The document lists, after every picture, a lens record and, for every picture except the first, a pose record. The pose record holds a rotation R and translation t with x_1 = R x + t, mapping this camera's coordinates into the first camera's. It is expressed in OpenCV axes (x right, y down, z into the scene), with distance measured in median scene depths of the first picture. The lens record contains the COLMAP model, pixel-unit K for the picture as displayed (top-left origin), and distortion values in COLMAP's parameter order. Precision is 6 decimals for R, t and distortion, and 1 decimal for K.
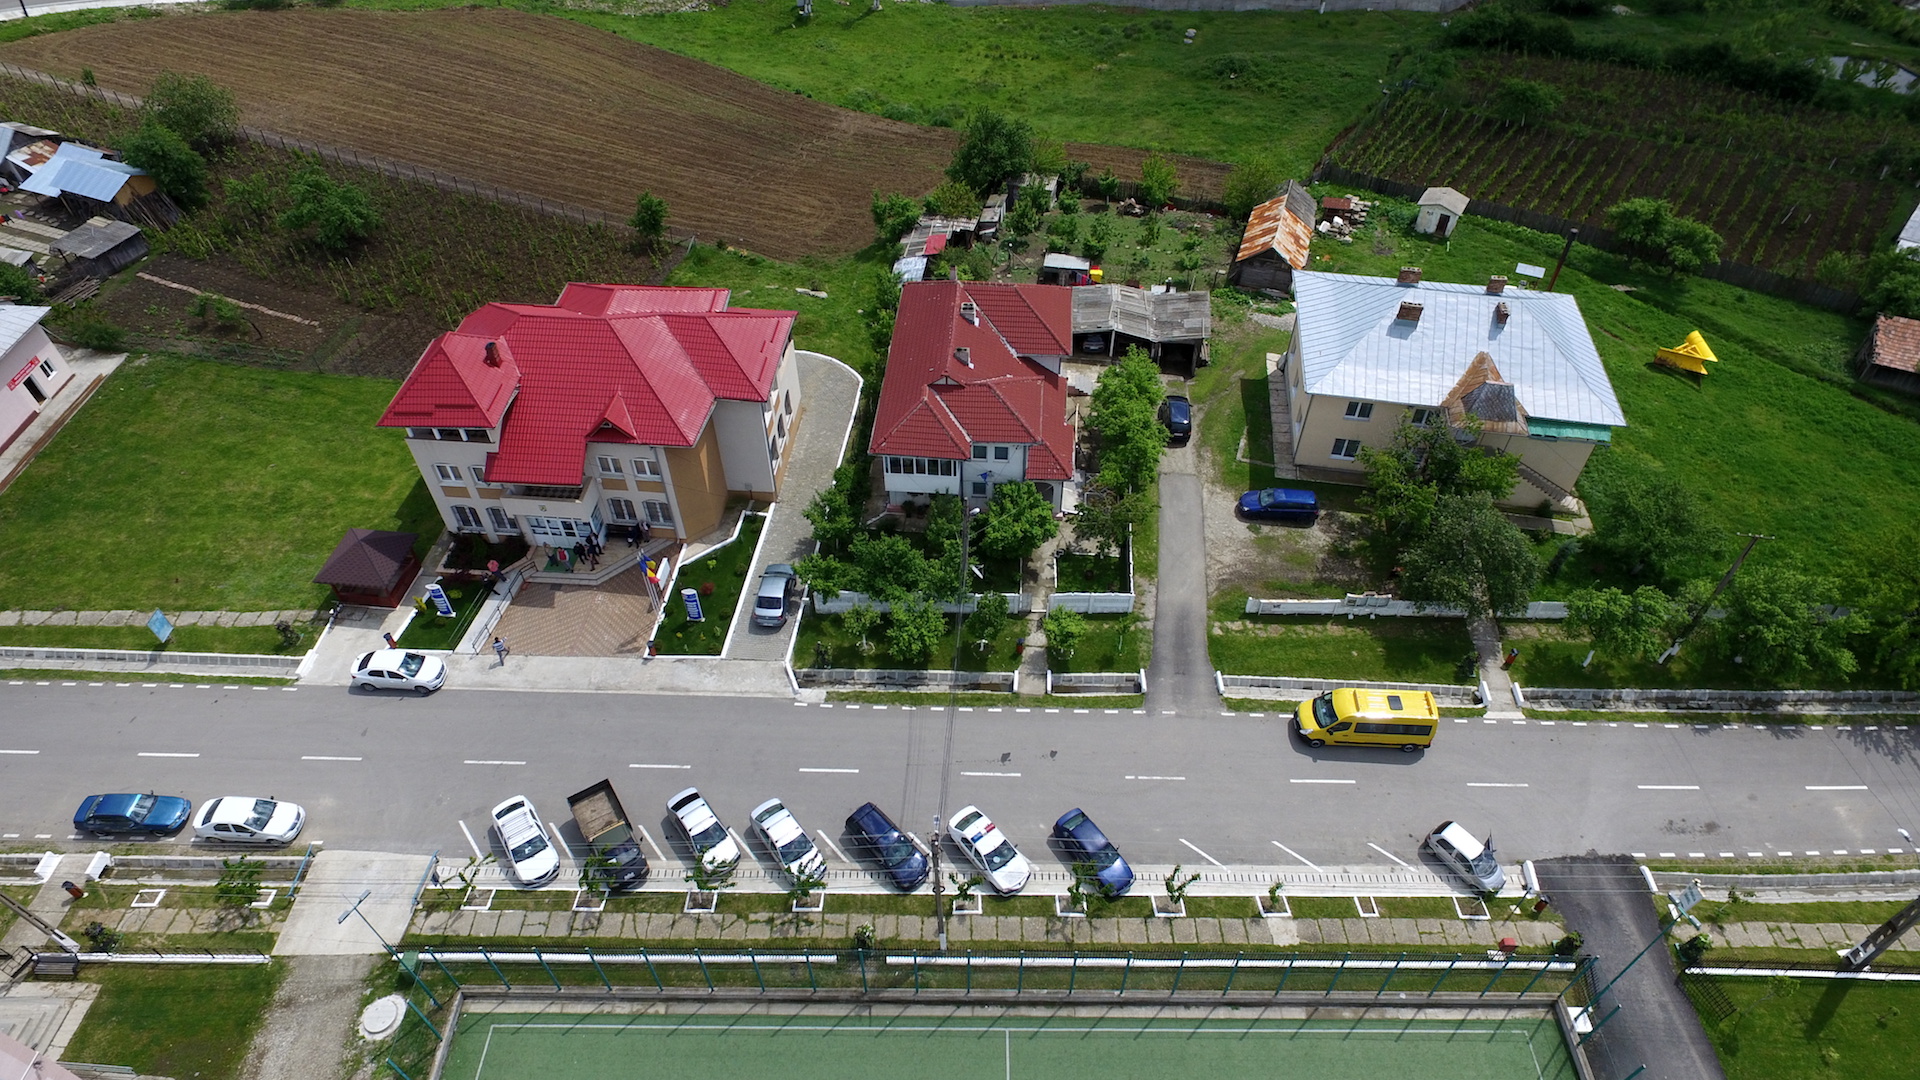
lens RADIAL K [[1116.2, 0, 960.3], [0, 1116.2, 546.2], [0, 0, 1]] dist [-0.010794, 0.012857]
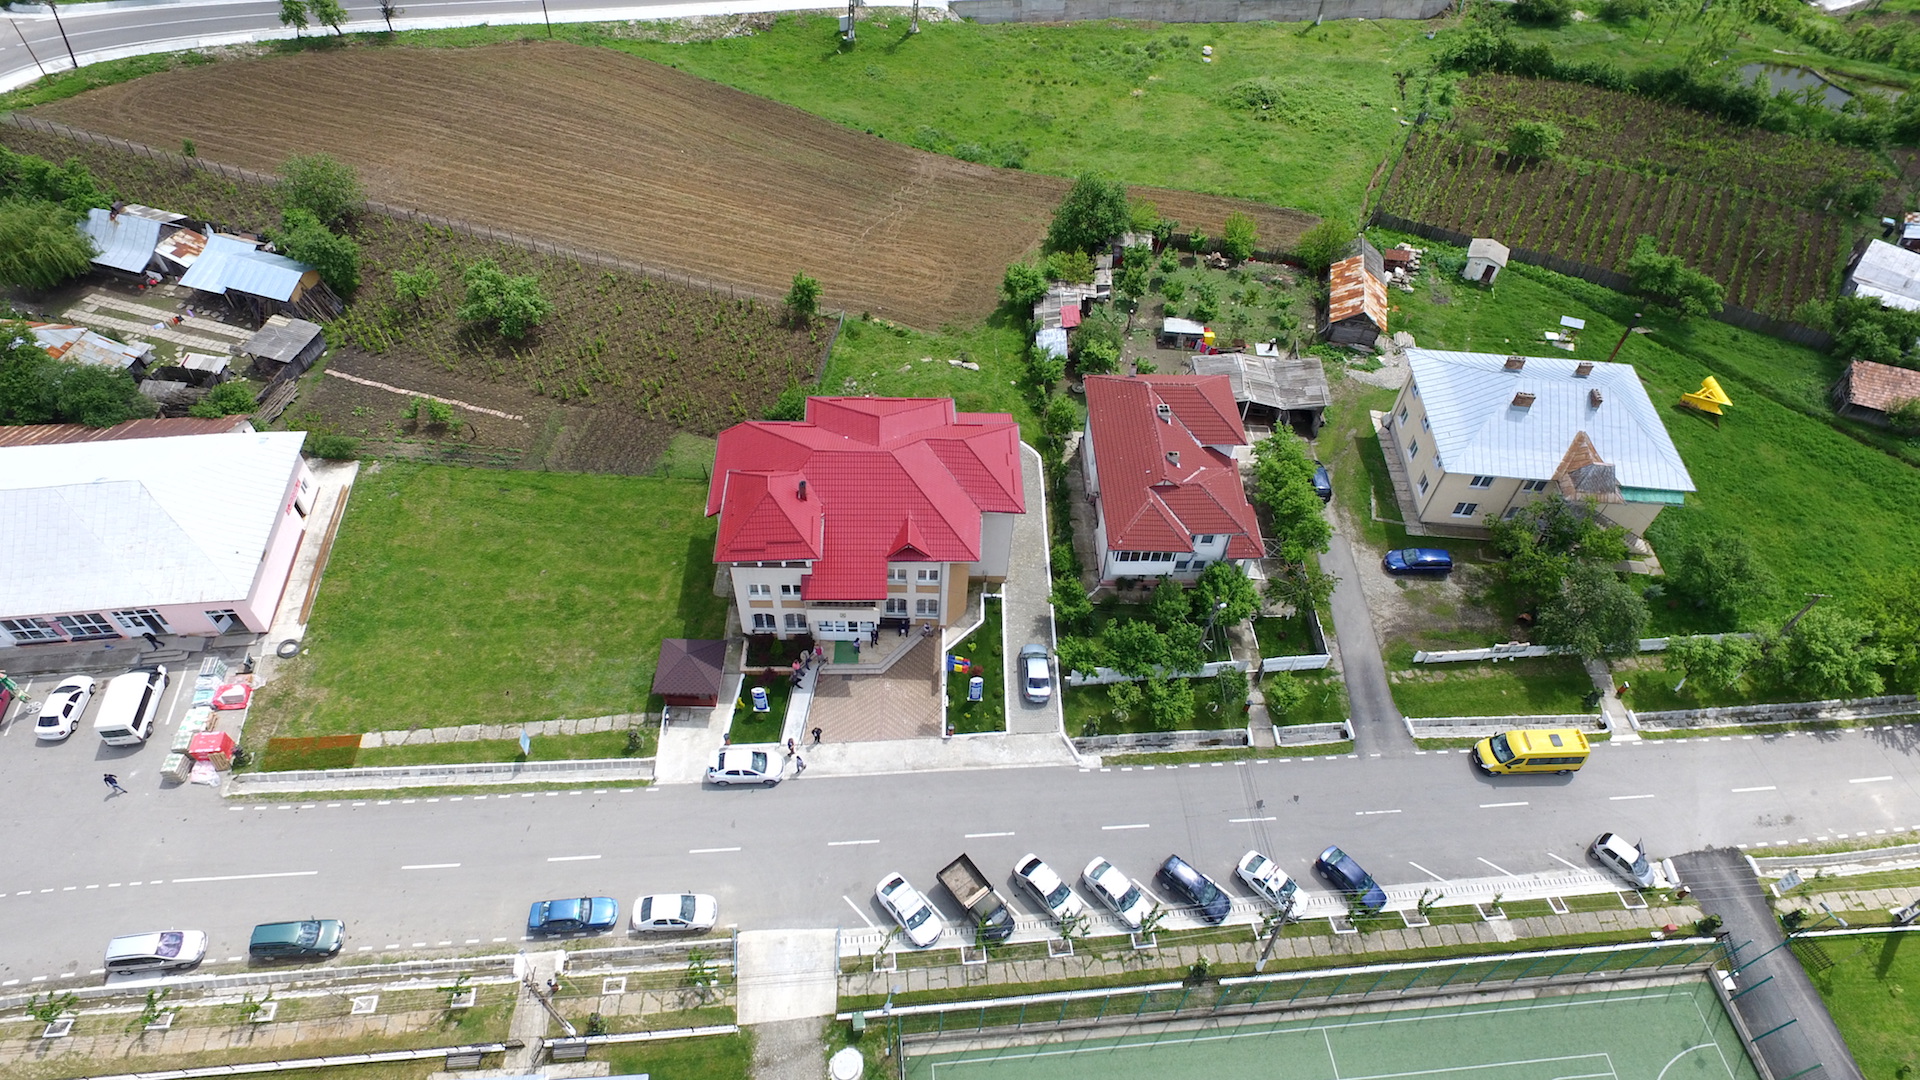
lens RADIAL K [[1116.2, 0, 960.3], [0, 1116.2, 546.2], [0, 0, 1]] dist [-0.010794, 0.012857]
pose [[0.993691, -0.054597, 0.097963, -0.349192], [0.046619, 0.995544, 0.081963, -0.188929], [-0.102001, -0.076879, 0.991809, -0.158140]]
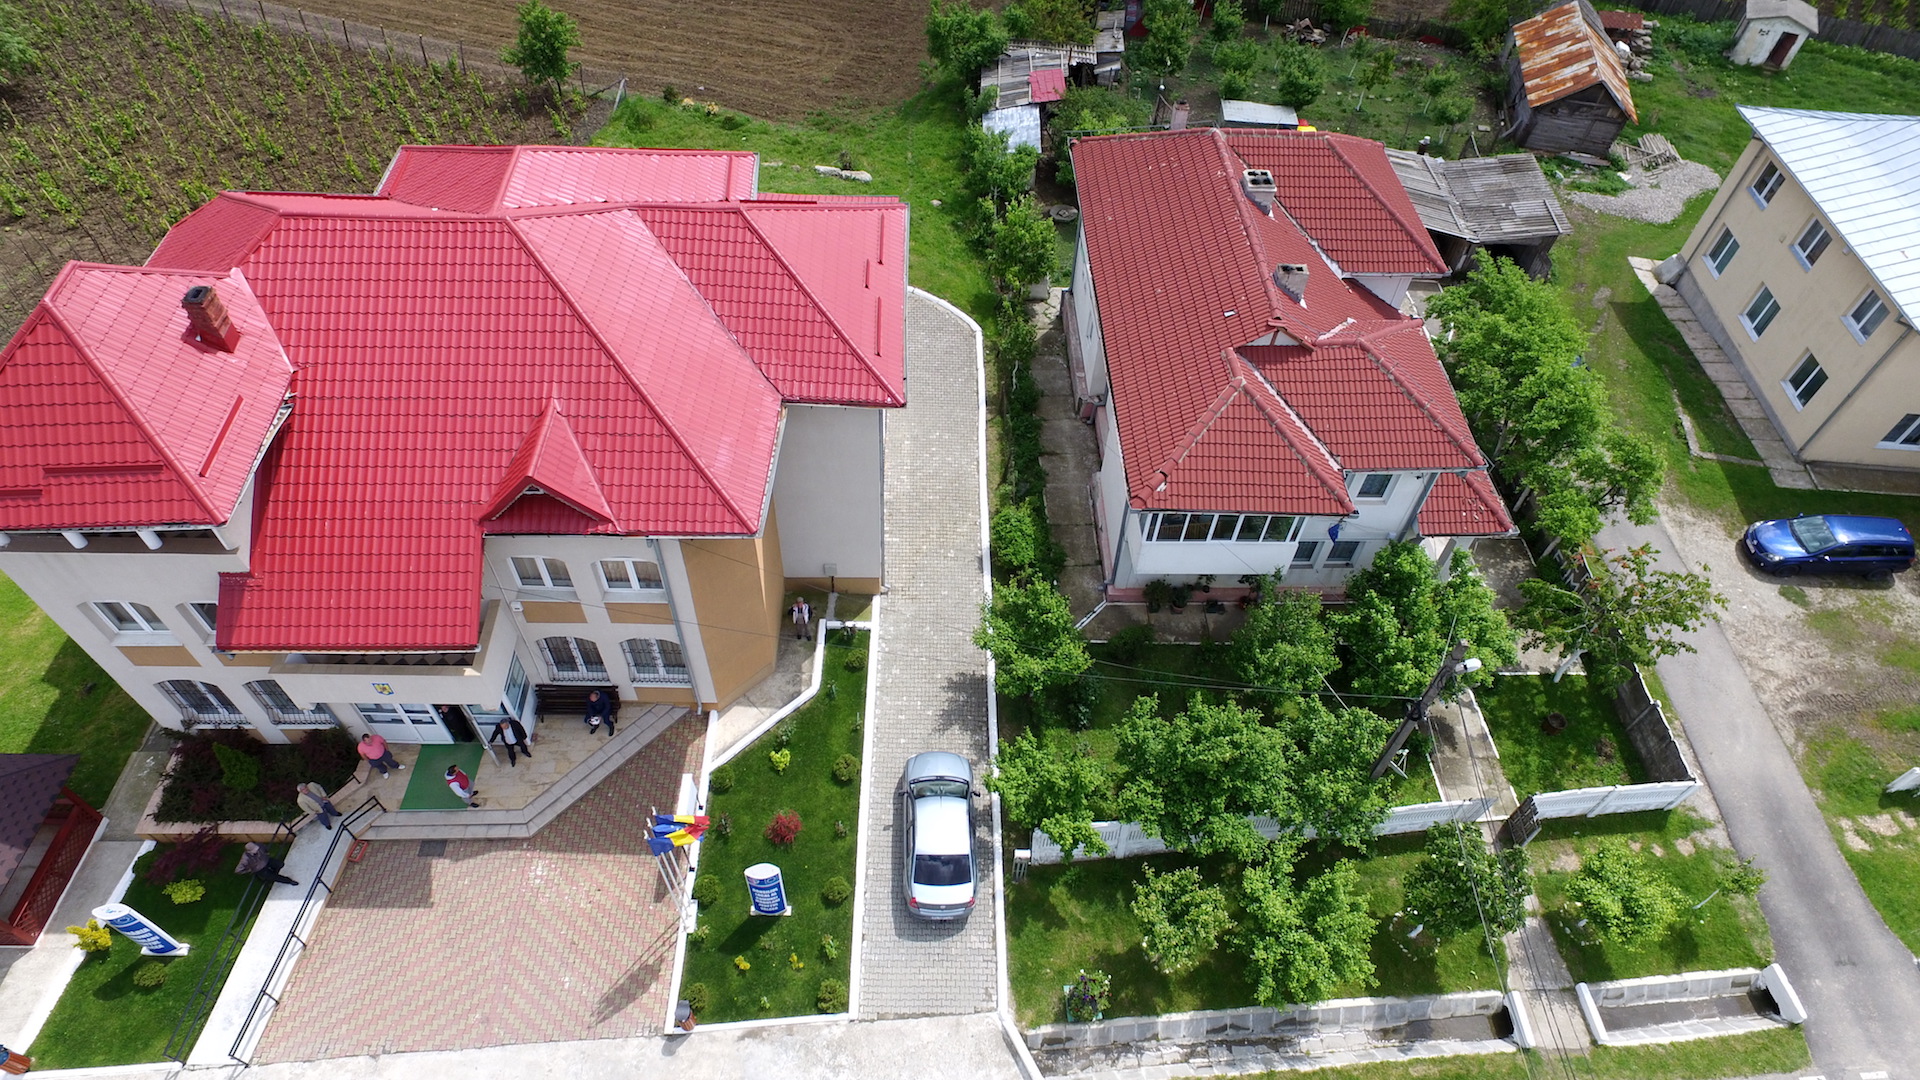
lens RADIAL K [[1116.2, 0, 960.3], [0, 1116.2, 546.2], [0, 0, 1]] dist [-0.010794, 0.012857]
pose [[0.993541, -0.054048, 0.099775, -0.193010], [0.046100, 0.995702, 0.080323, -0.105996], [-0.103688, -0.075205, 0.991763, 0.551047]]
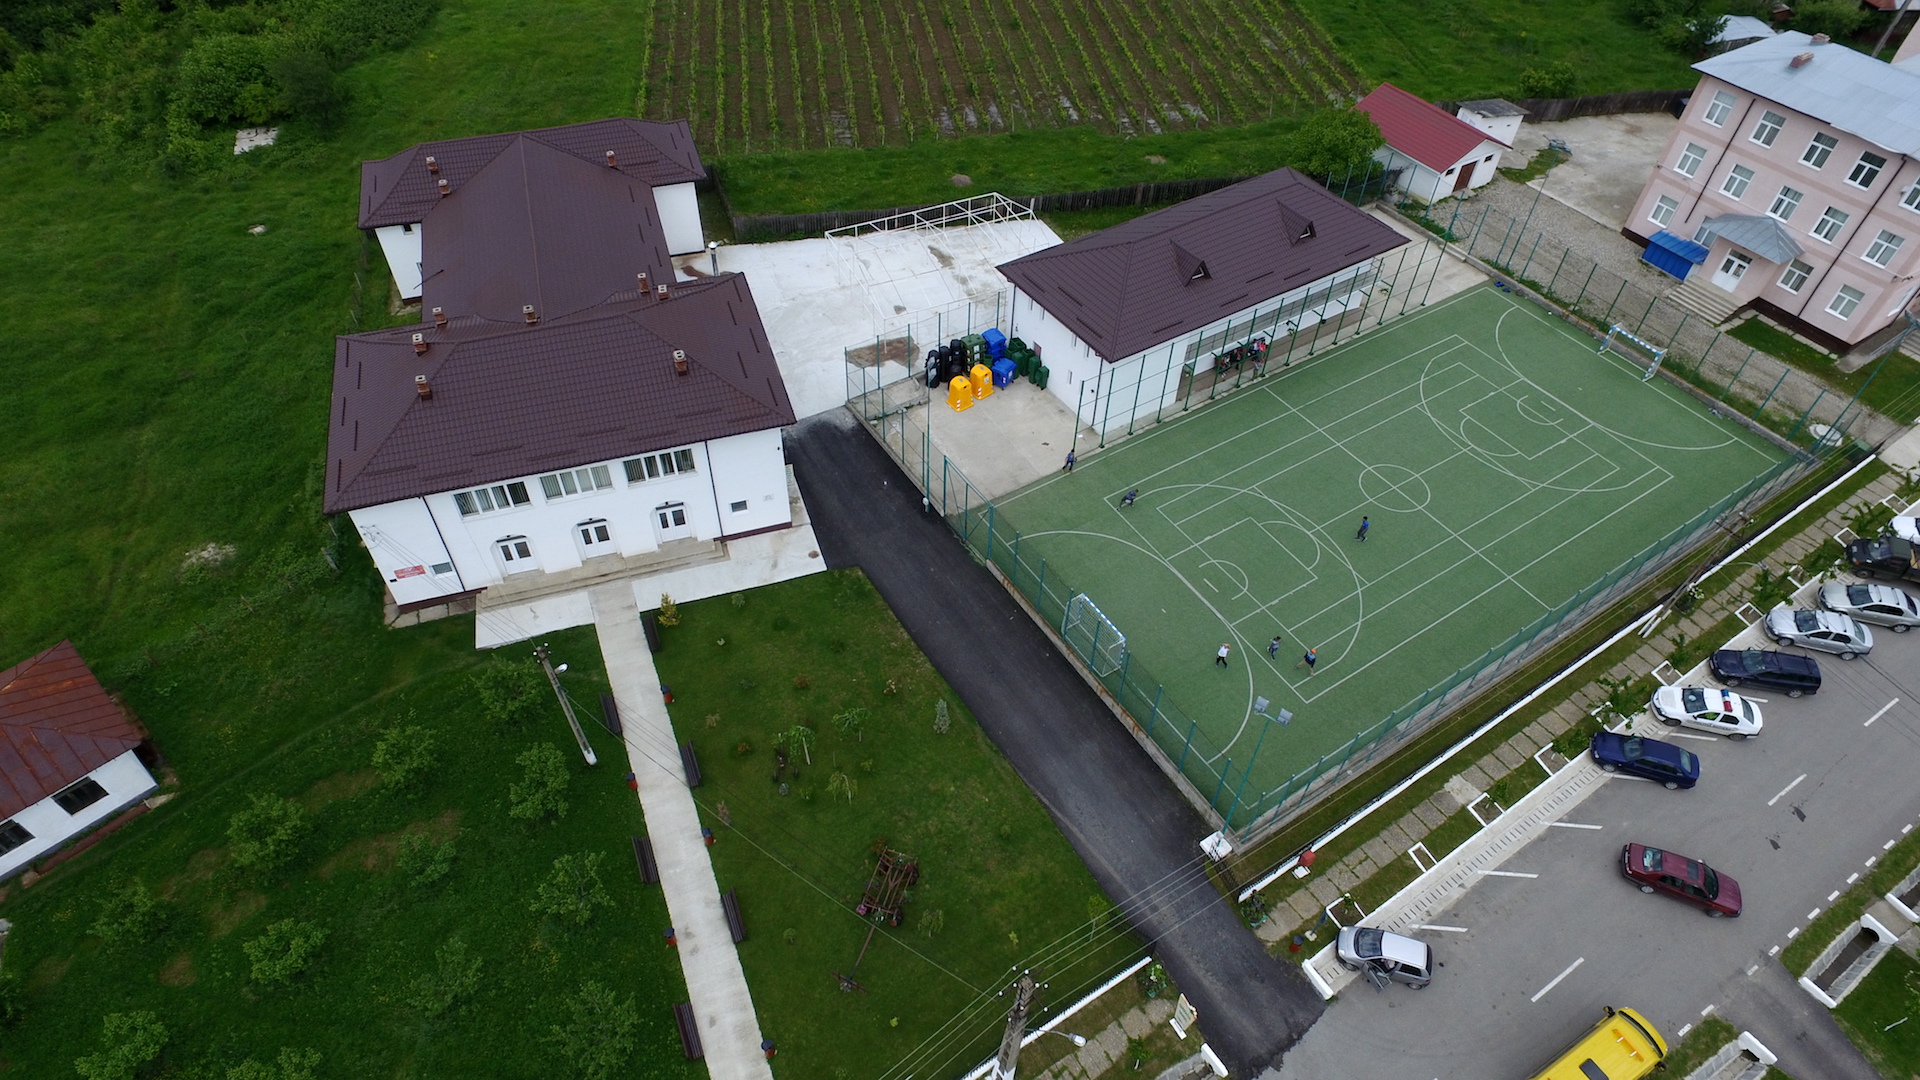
lens RADIAL K [[1116.2, 0, 960.3], [0, 1116.2, 546.2], [0, 0, 1]] dist [-0.010794, 0.012857]
pose [[-0.831646, 0.391760, -0.393560, 0.763834], [-0.415830, 0.030371, 0.908935, -0.308630], [0.368037, 0.919566, 0.137648, 0.374789]]
